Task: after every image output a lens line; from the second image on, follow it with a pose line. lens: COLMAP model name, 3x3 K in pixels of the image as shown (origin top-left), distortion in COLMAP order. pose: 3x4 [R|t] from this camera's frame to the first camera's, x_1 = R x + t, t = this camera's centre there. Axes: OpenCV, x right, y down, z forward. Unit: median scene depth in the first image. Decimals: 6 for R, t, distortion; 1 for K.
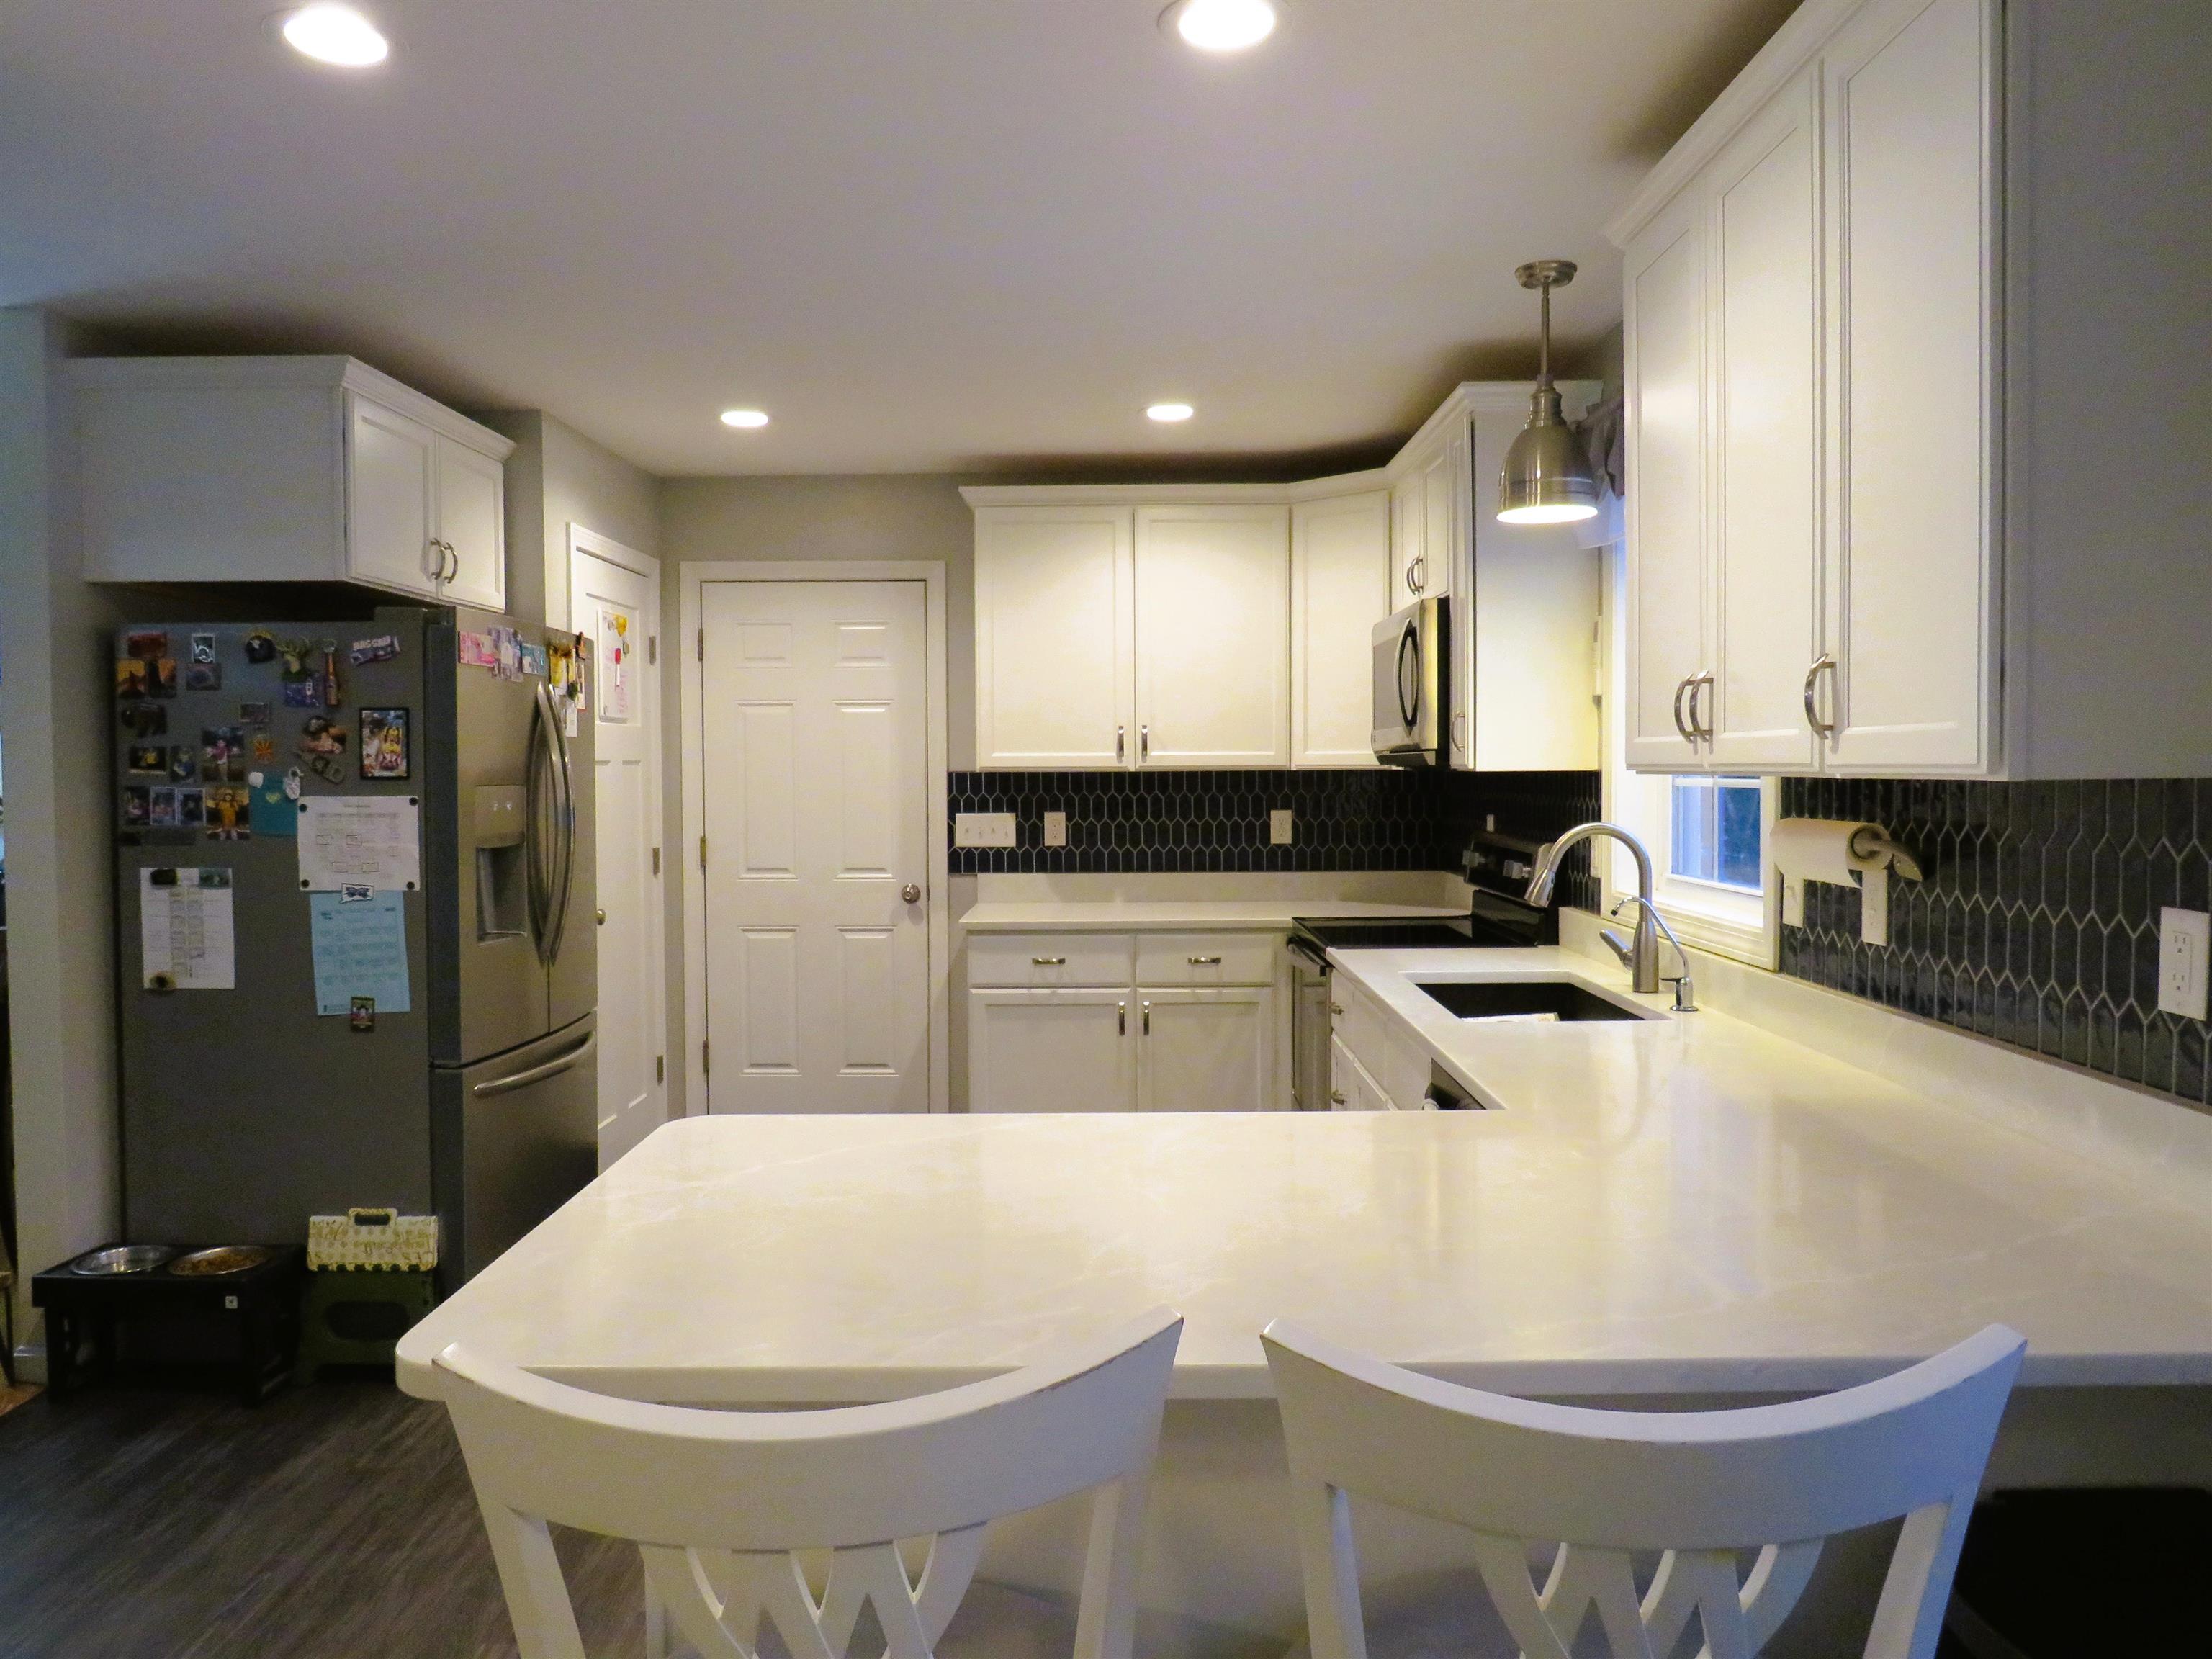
lens RADIAL K [[1588.7, 0, 1106.0], [0, 1588.7, 829.5], [0, 0, 1]] dist [-0.001145, -0.007673]
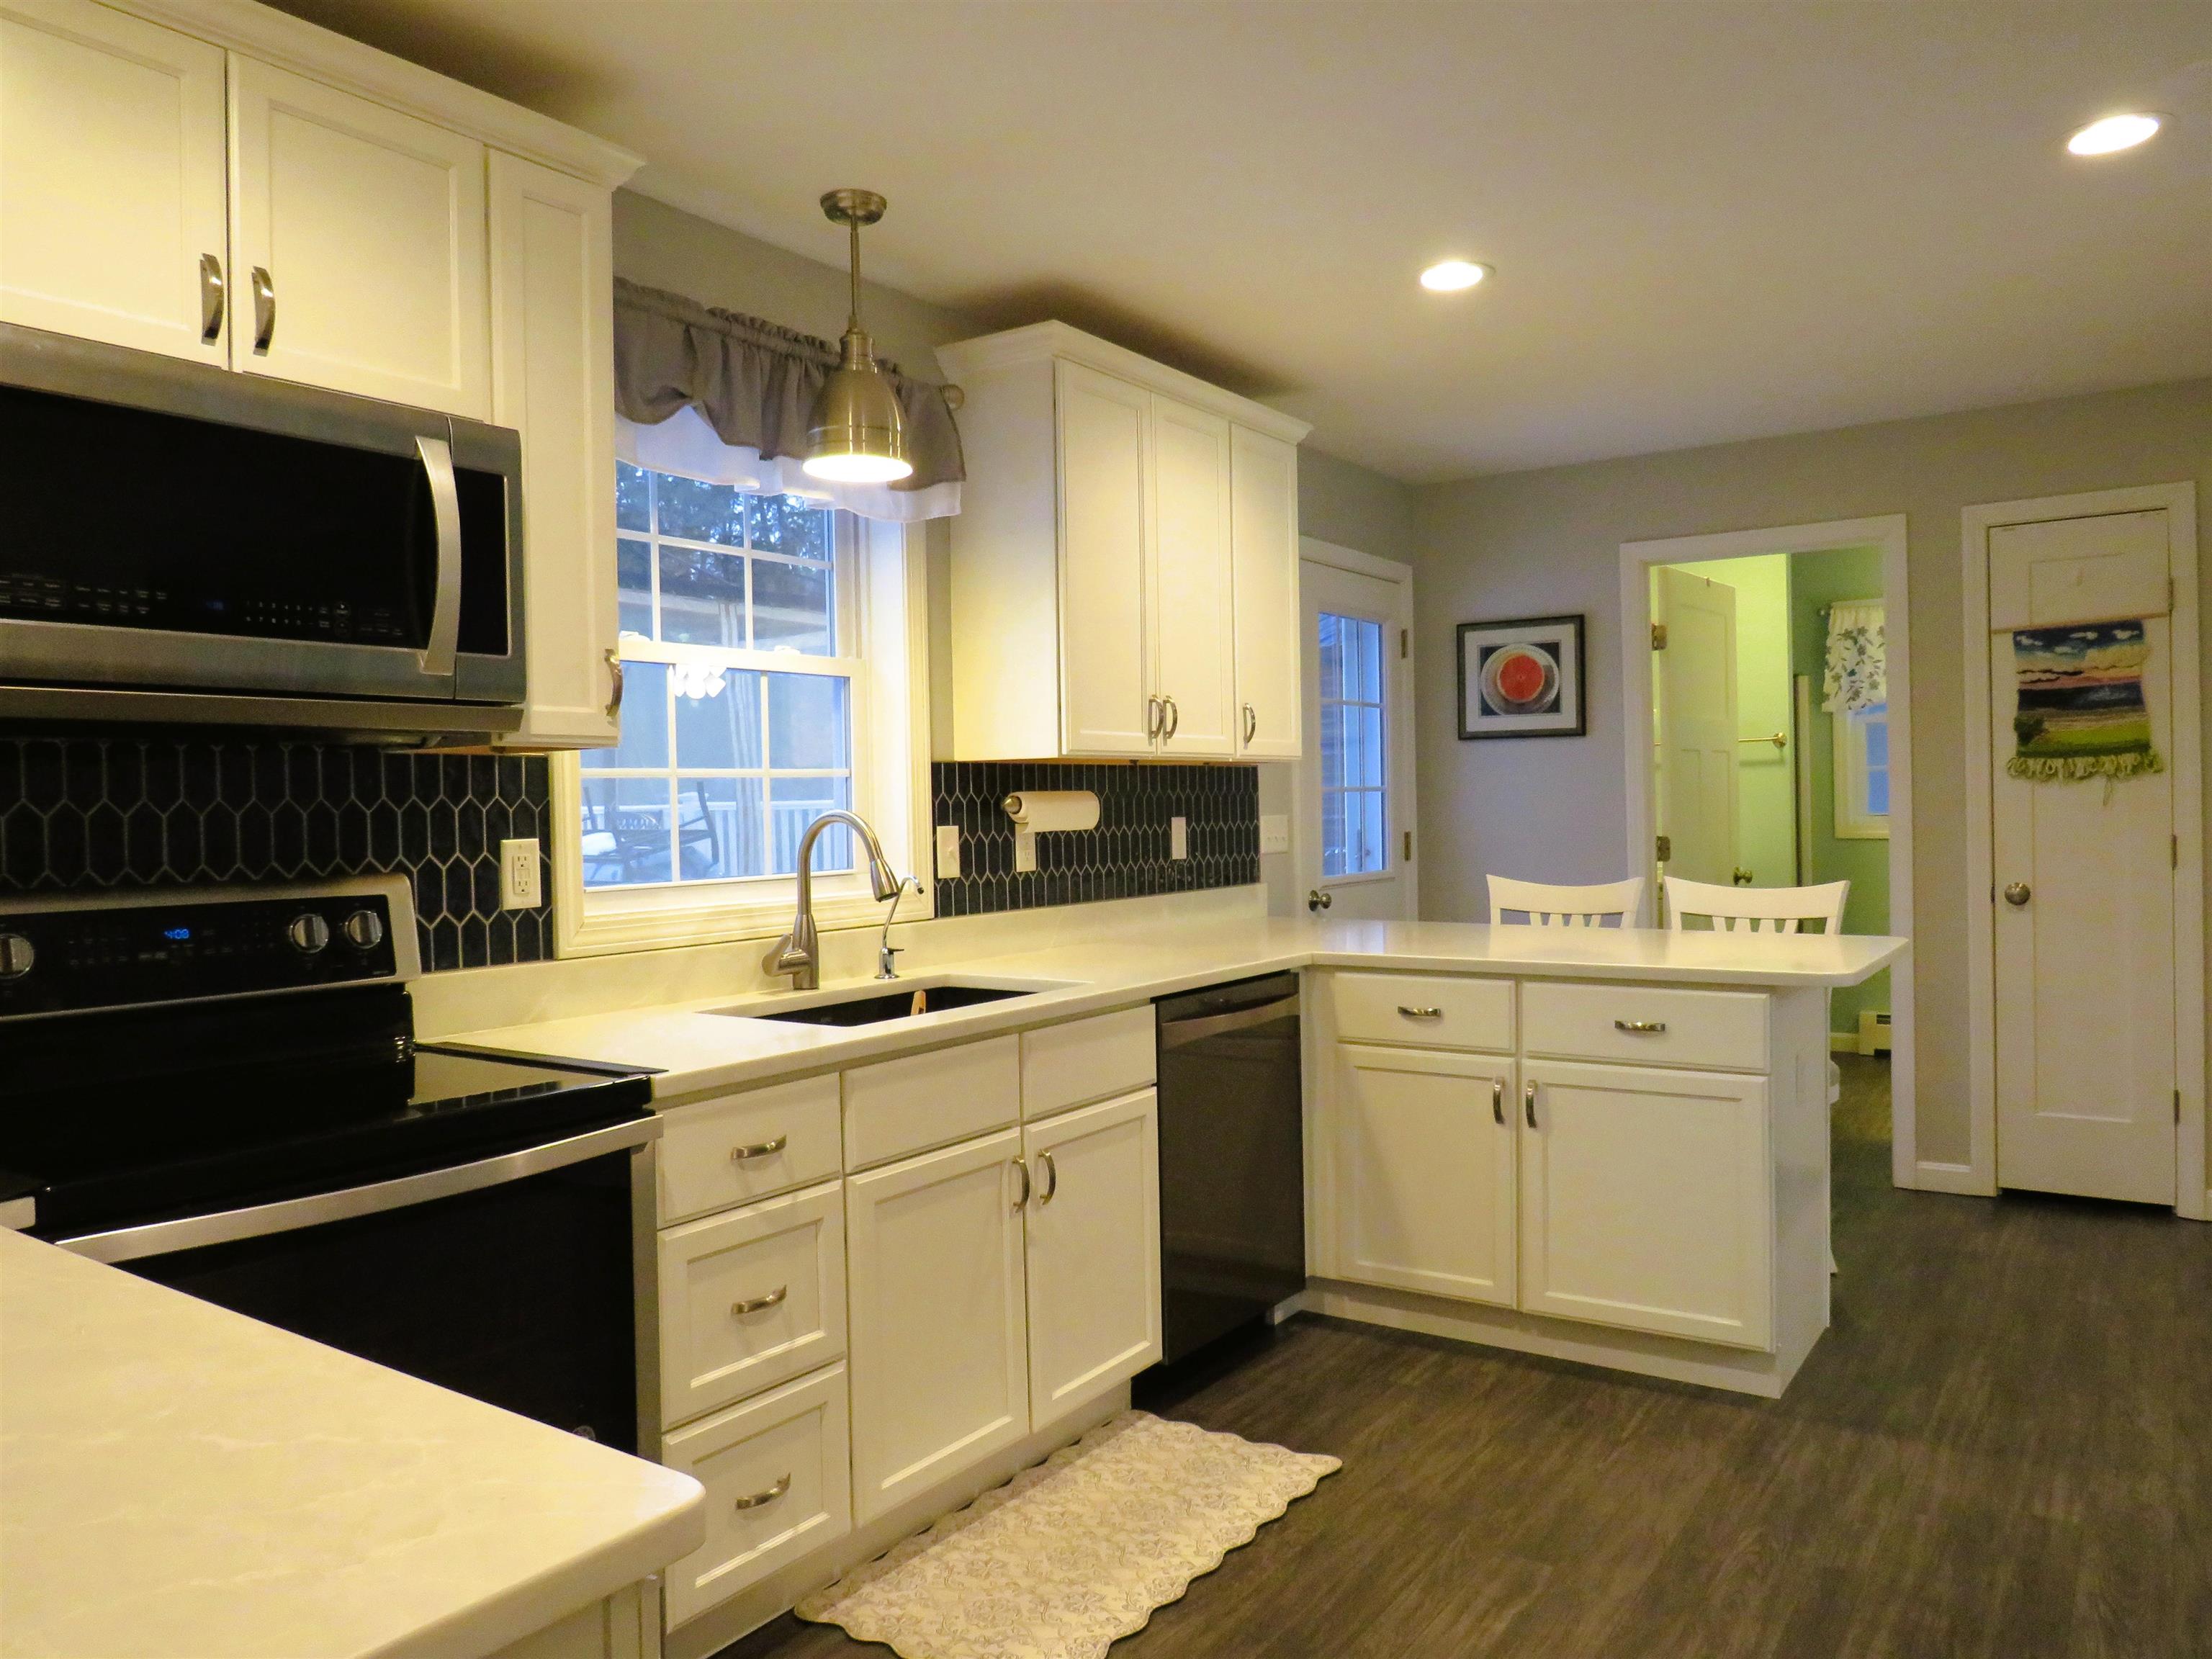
lens RADIAL K [[1563.2, 0, 1106.0], [0, 1563.2, 829.5], [0, 0, 1]] dist [-0.038575, 0.033582]
pose [[-0.823207, 0.011602, 0.567622, -0.209838], [0.047034, 0.997748, 0.047818, -0.017886], [-0.565789, 0.066062, -0.821899, 1.030207]]
